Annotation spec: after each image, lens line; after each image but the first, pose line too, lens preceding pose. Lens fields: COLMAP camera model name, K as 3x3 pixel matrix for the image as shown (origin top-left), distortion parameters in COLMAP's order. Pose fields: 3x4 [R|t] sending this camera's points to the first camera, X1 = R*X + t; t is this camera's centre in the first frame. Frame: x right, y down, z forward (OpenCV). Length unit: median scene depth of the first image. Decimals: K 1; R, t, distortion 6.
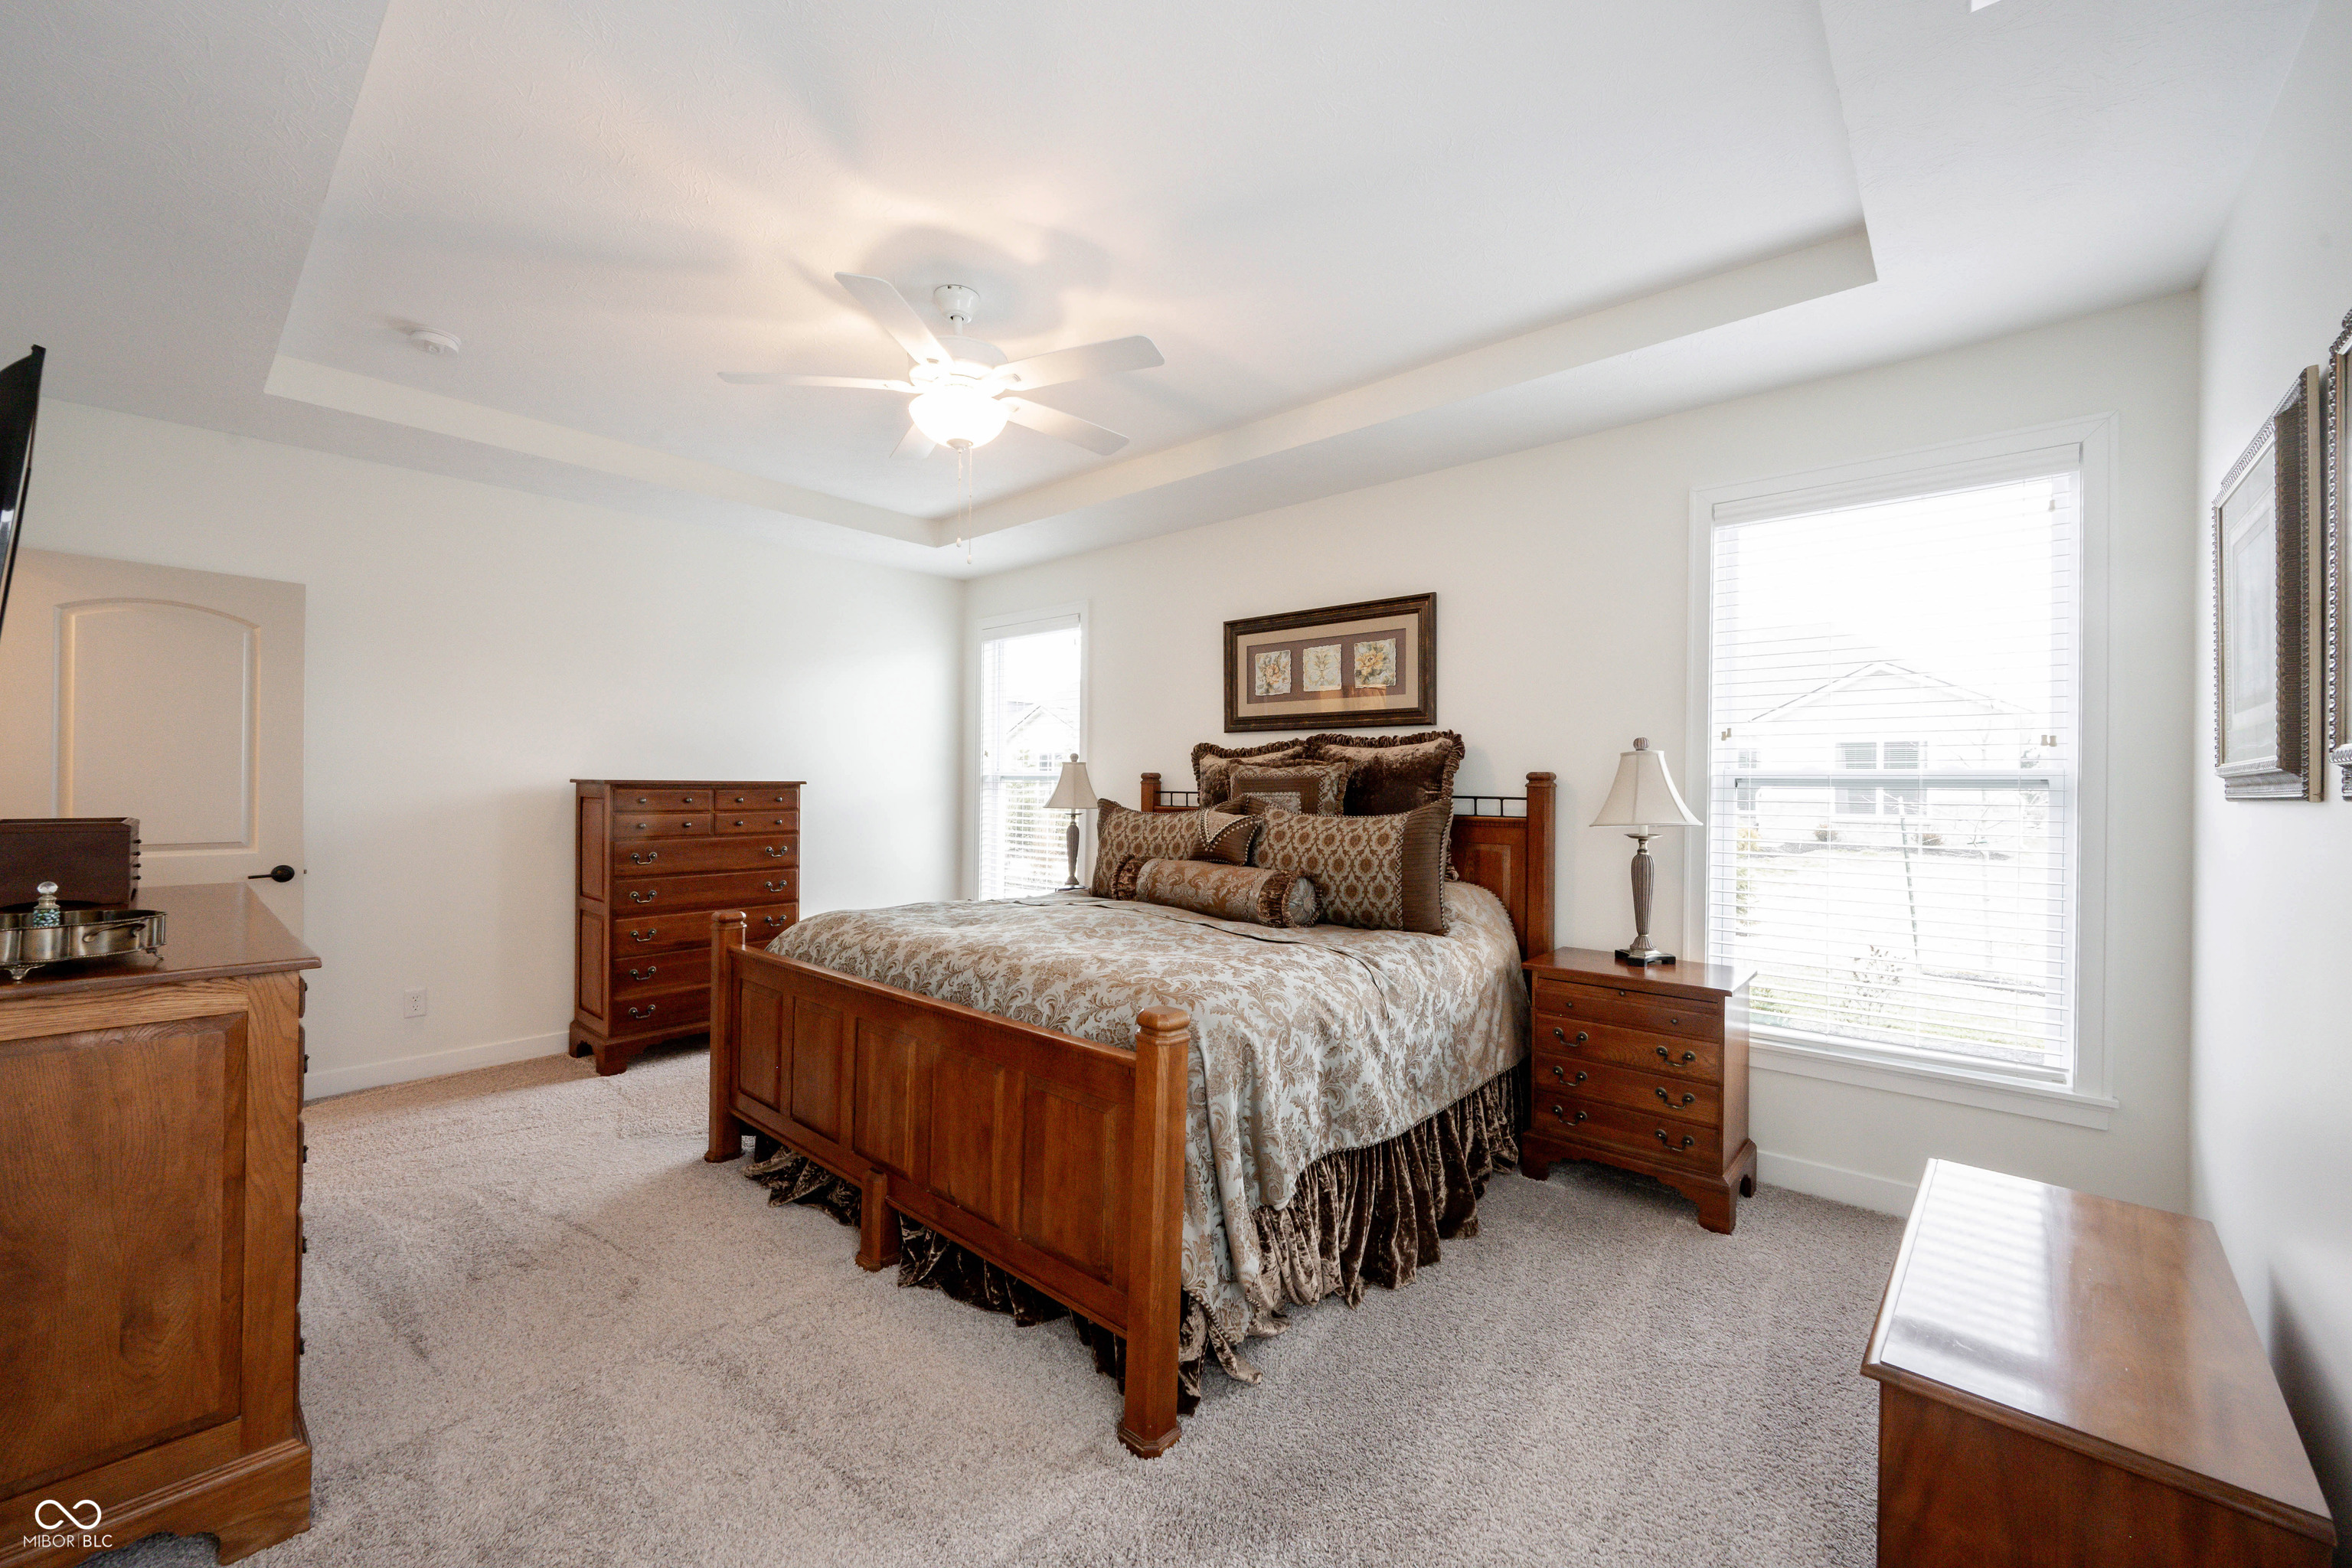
lens RADIAL K [[930.1, 0, 1181.4], [0, 930.1, 770.3], [0, 0, 1]] dist [0.000414, 0.000157]
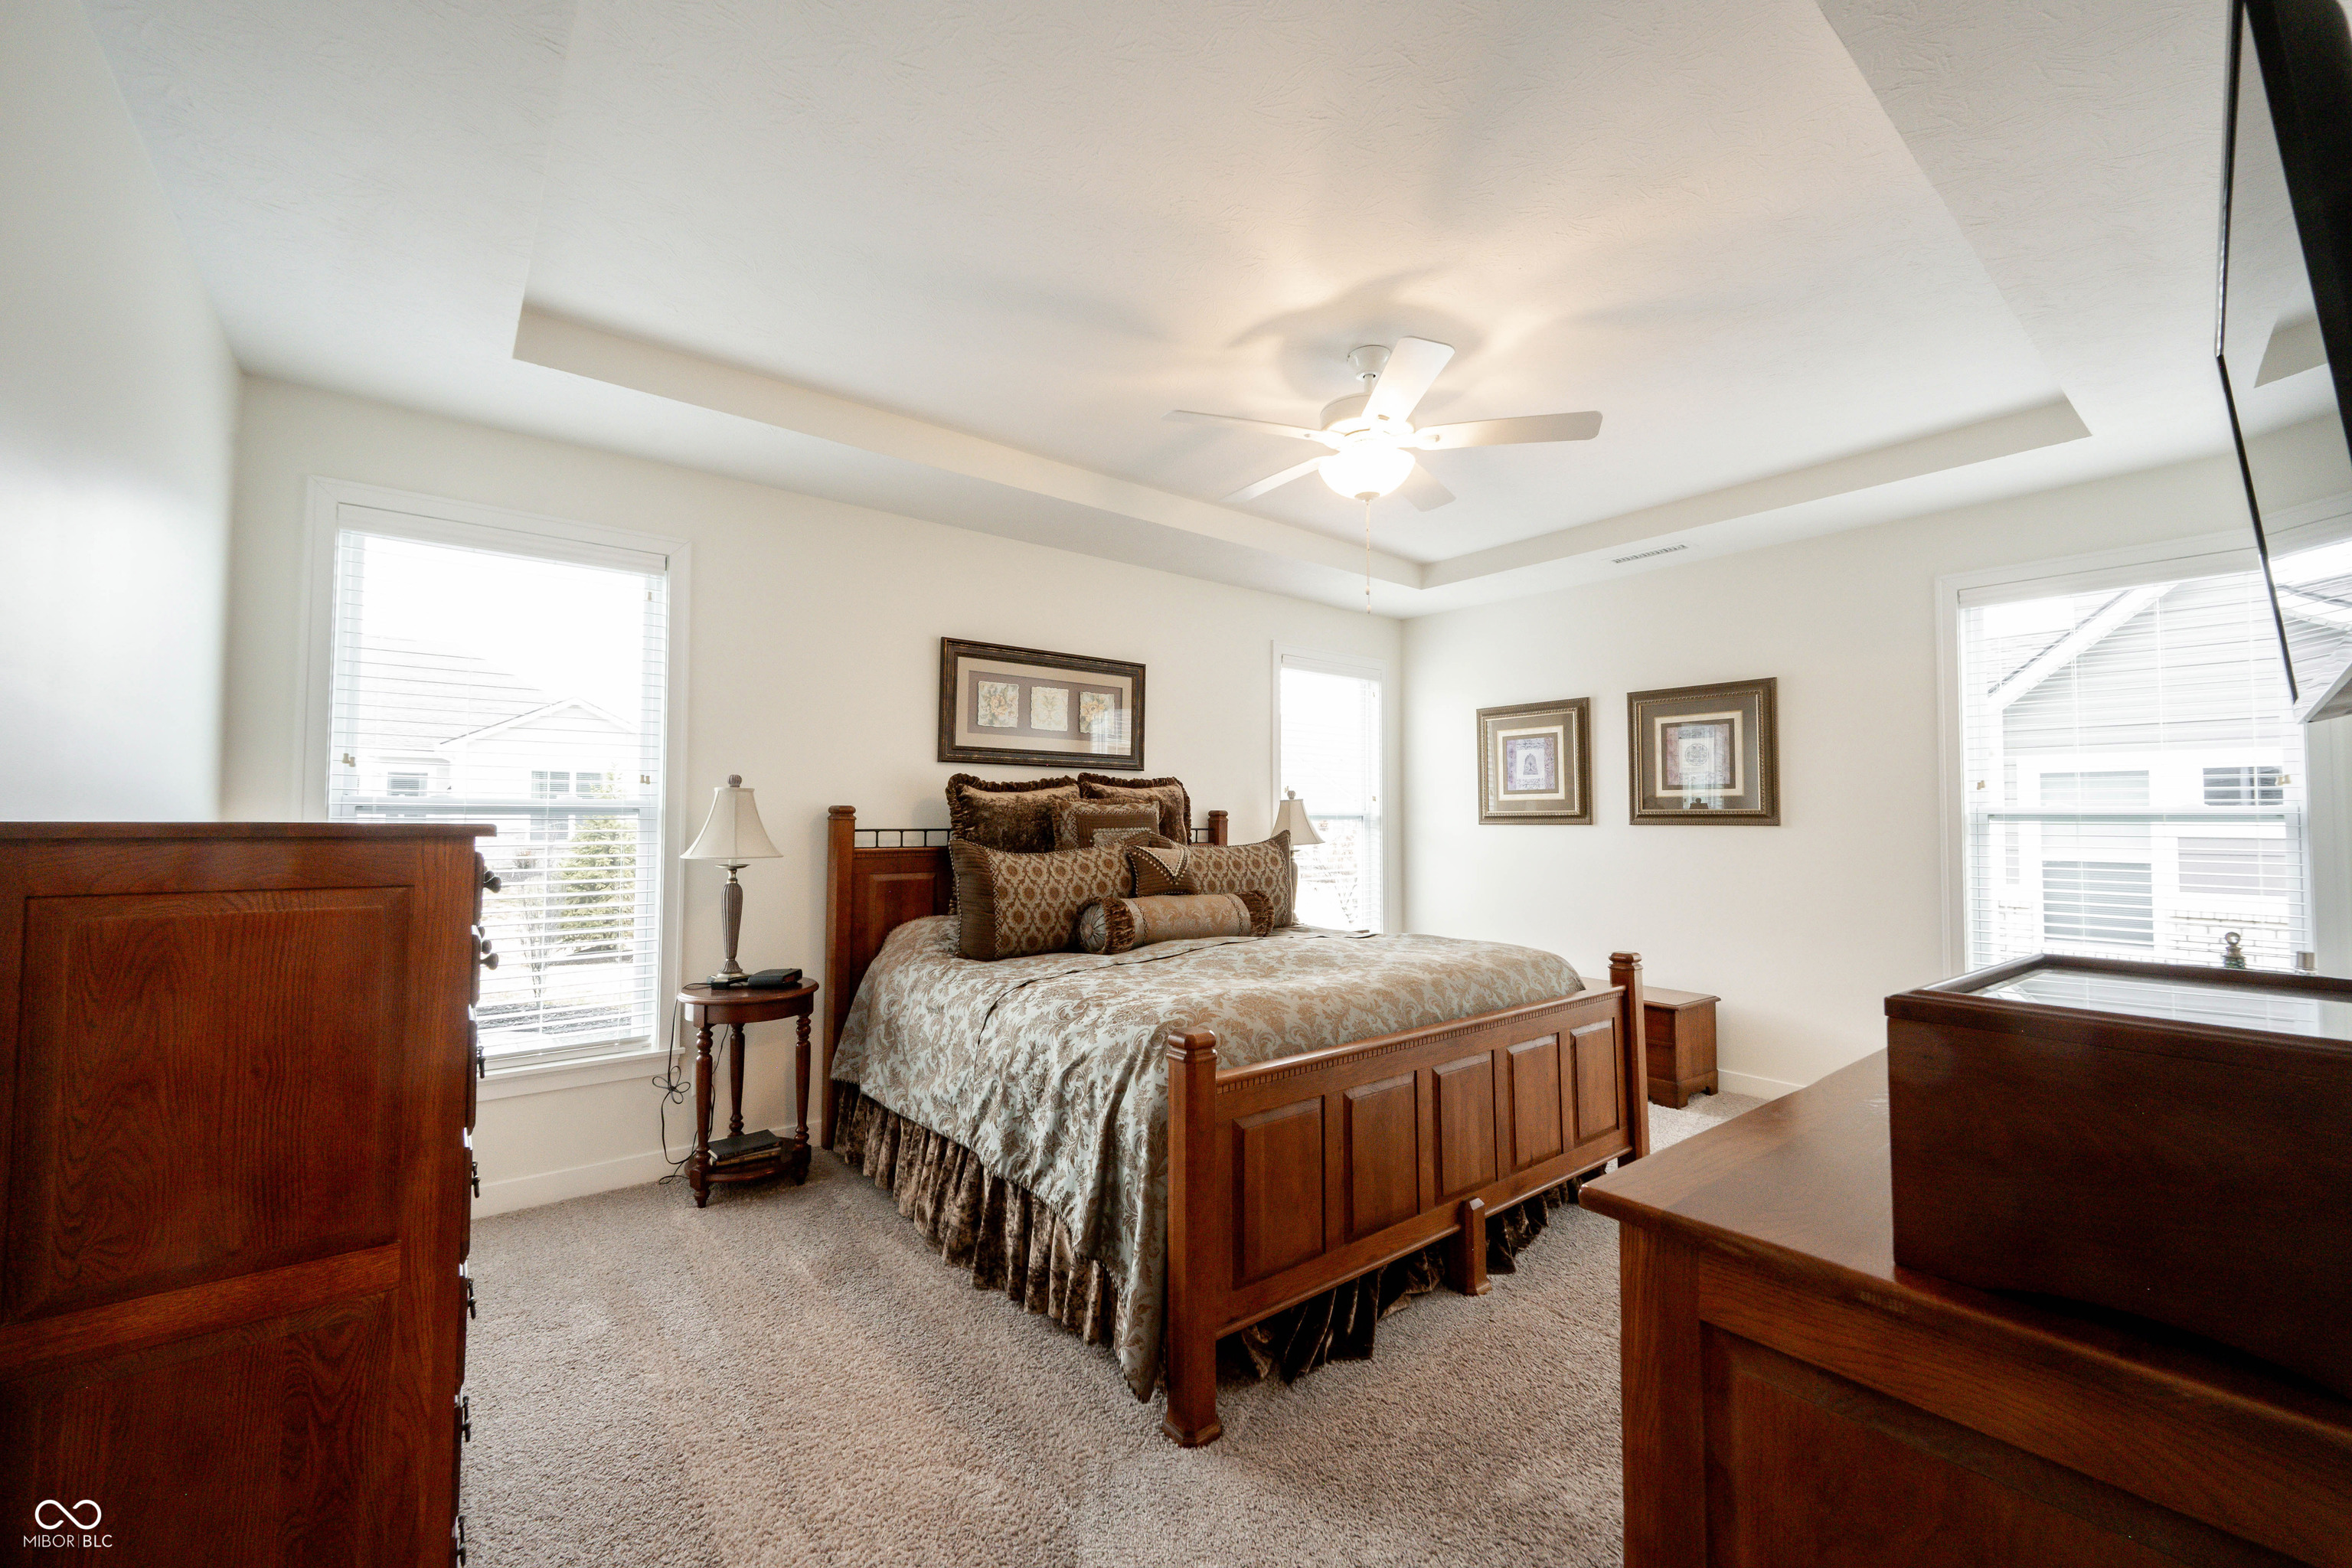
lens RADIAL K [[930.1, 0, 1195.1], [0, 930.1, 800.0], [0, 0, 1]] dist [0.000414, 0.000157]
pose [[0.167241, 0.025712, 0.985581, -0.879283], [-0.005412, 0.999669, -0.025161, 0.019196], [-0.985901, -0.001126, 0.167325, 0.683546]]
